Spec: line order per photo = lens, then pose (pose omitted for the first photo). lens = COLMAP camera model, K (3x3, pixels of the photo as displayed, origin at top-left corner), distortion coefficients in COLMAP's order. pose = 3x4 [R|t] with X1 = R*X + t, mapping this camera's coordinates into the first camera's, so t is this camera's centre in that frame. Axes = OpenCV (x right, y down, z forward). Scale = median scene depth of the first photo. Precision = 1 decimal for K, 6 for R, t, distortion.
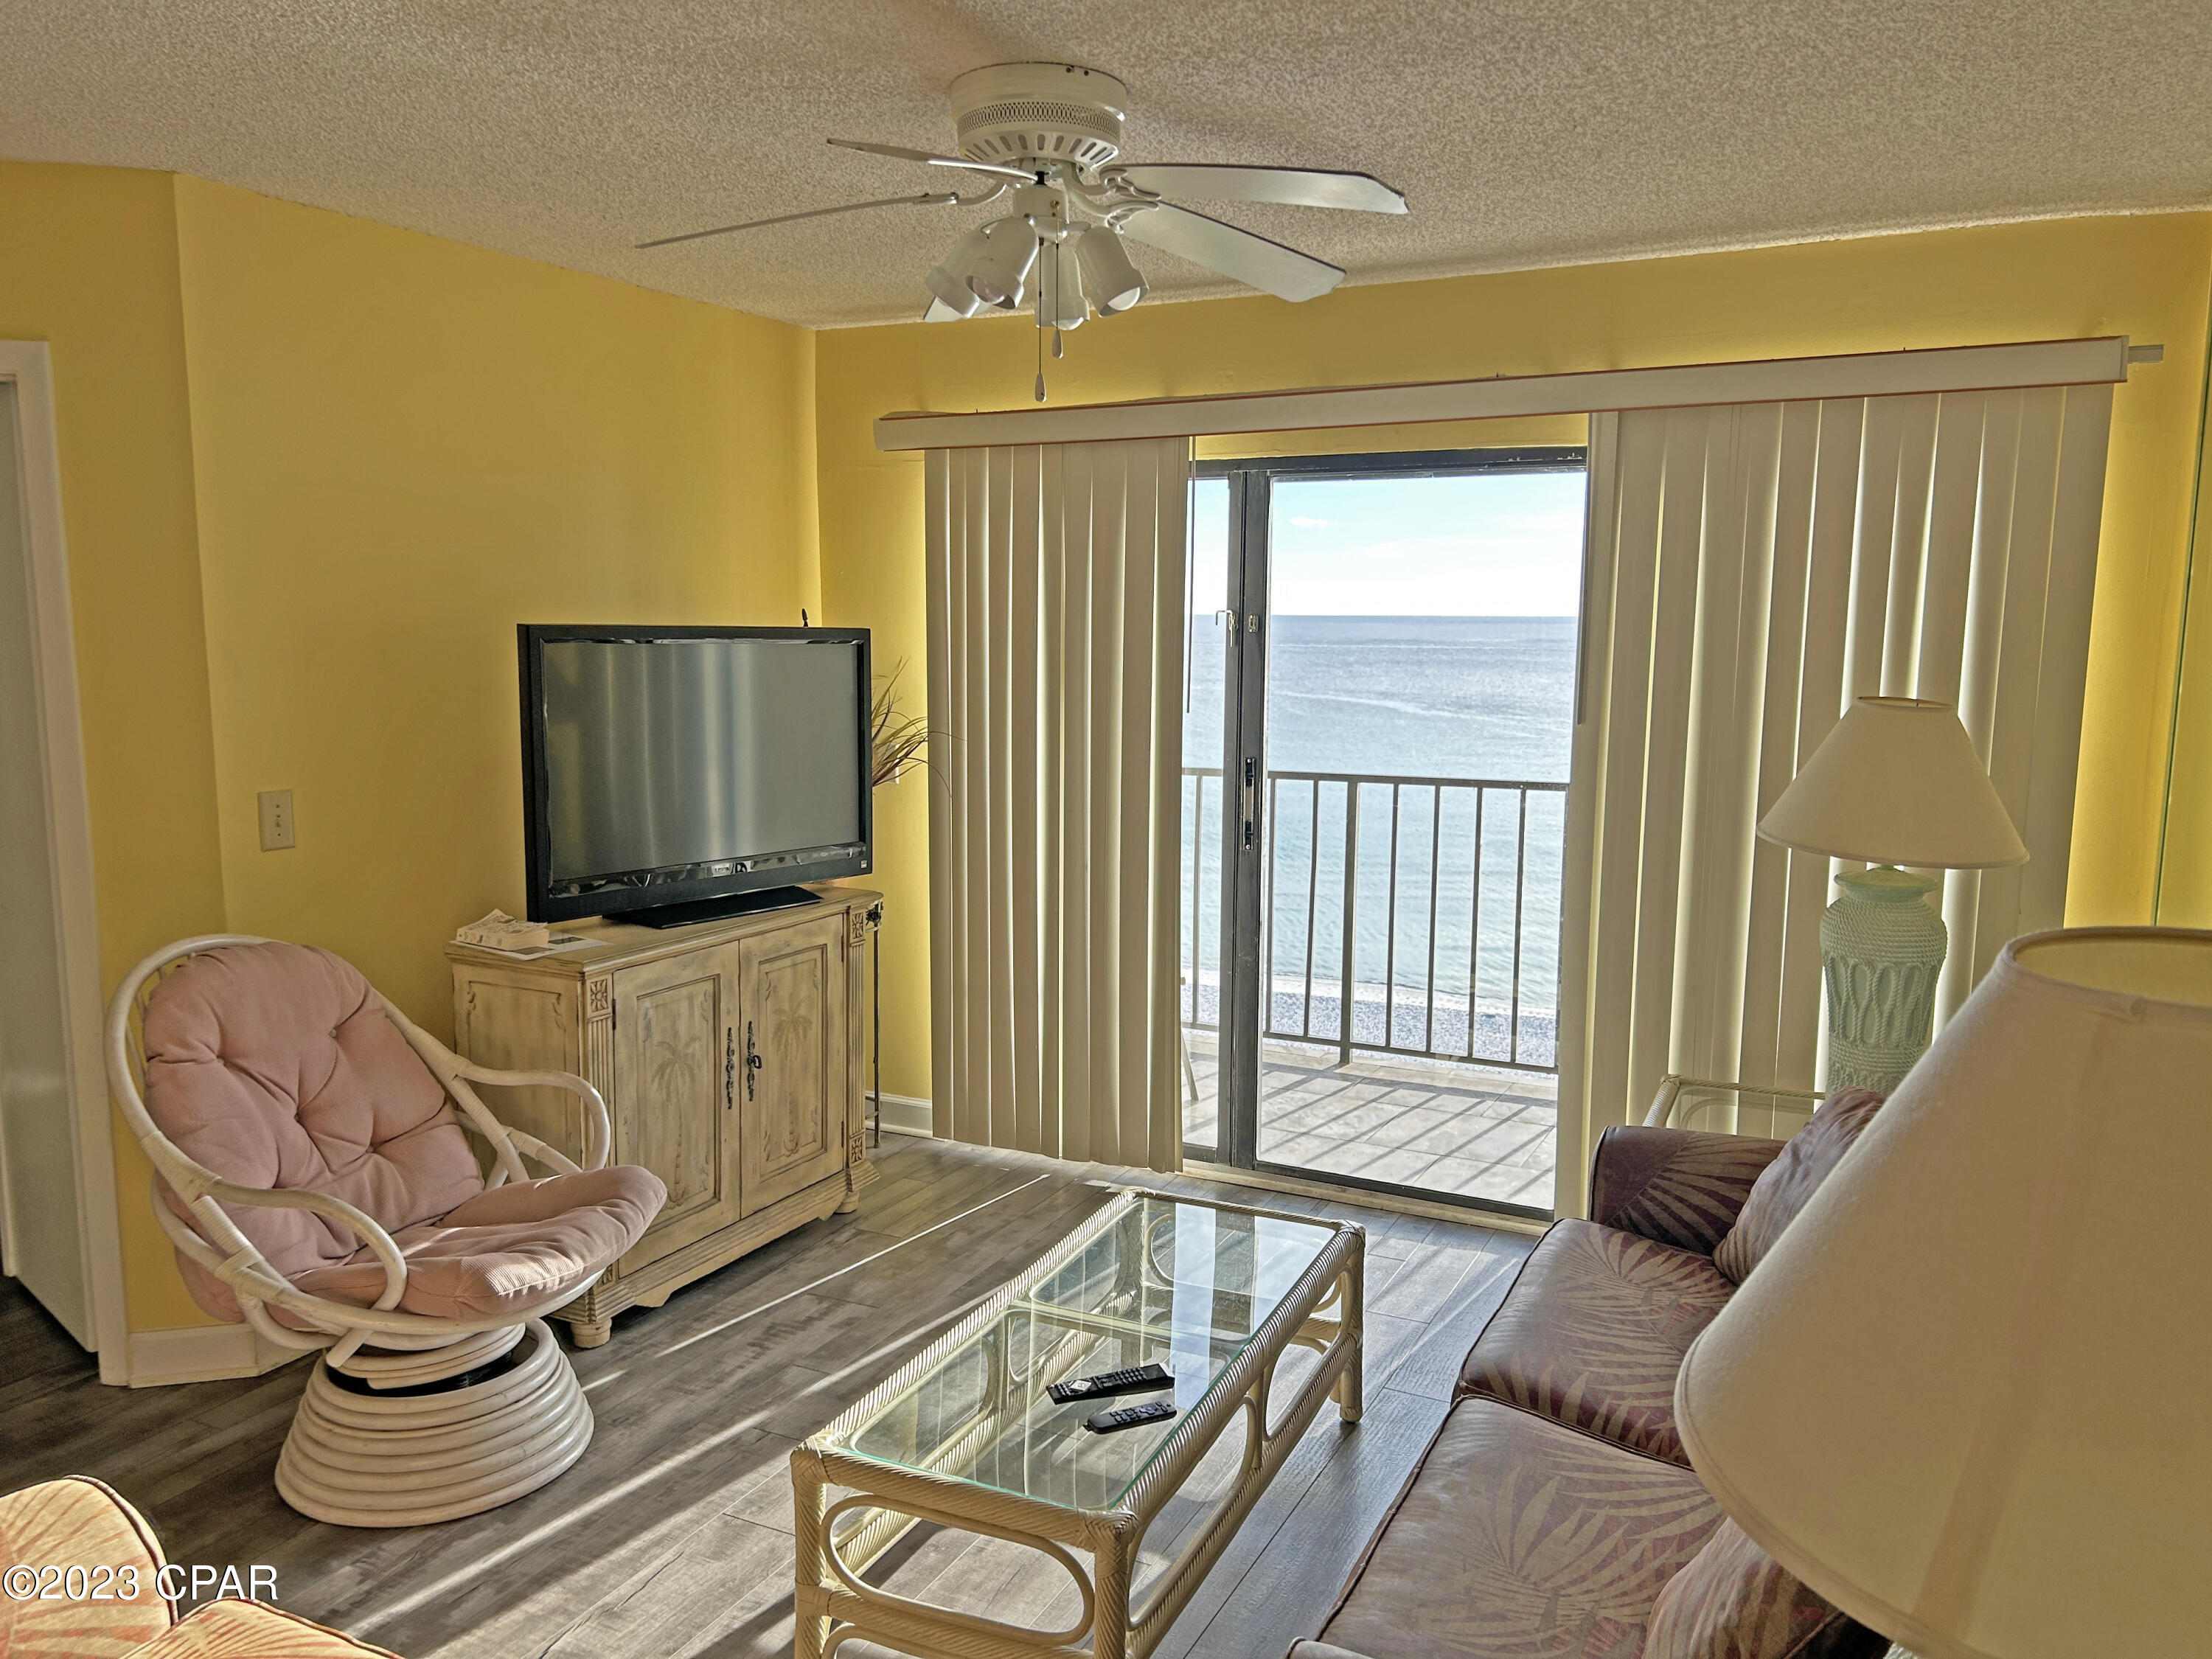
lens RADIAL K [[1566.2, 0, 1106.0], [0, 1566.2, 829.5], [0, 0, 1]] dist [-0.001893, -0.000549]
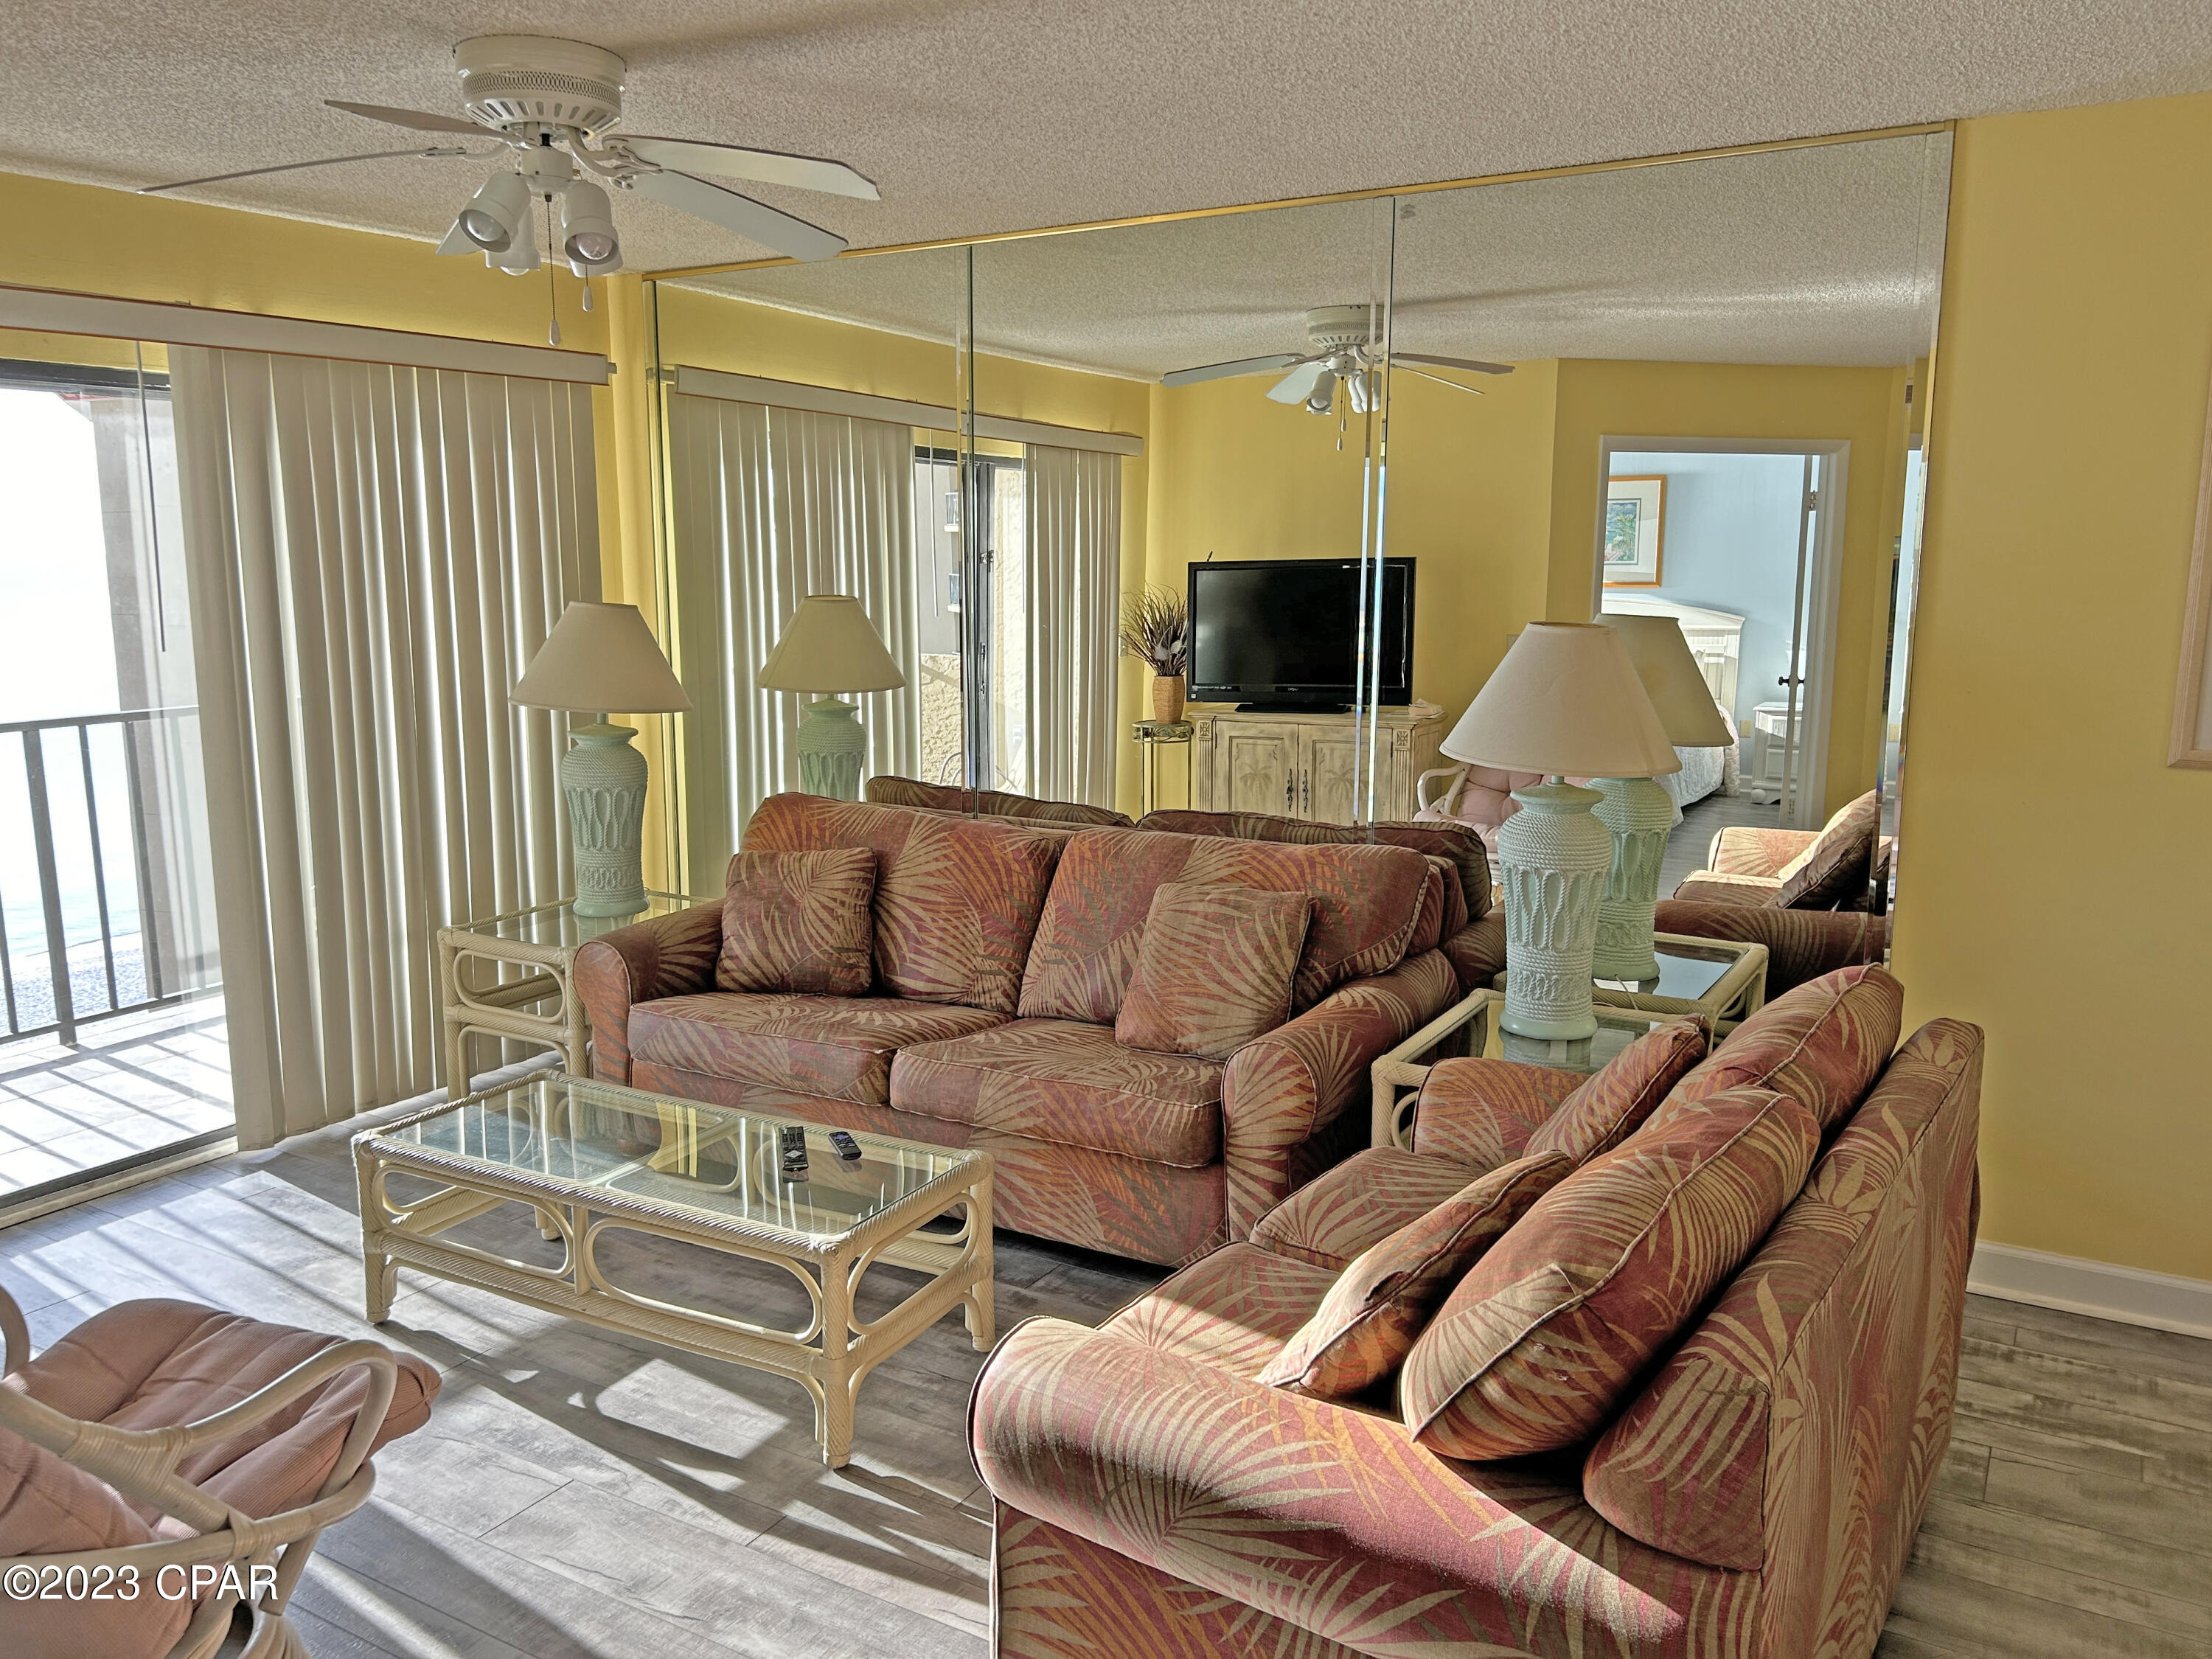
lens RADIAL K [[1647.7, 0, 1106.0], [0, 1647.7, 829.5], [0, 0, 1]] dist [-0.105845, 0.001928]
pose [[0.055260, -0.166546, 0.984484, -0.707494], [0.119017, 0.980060, 0.159117, -0.045519], [-0.991353, 0.108378, 0.073979, 0.352260]]
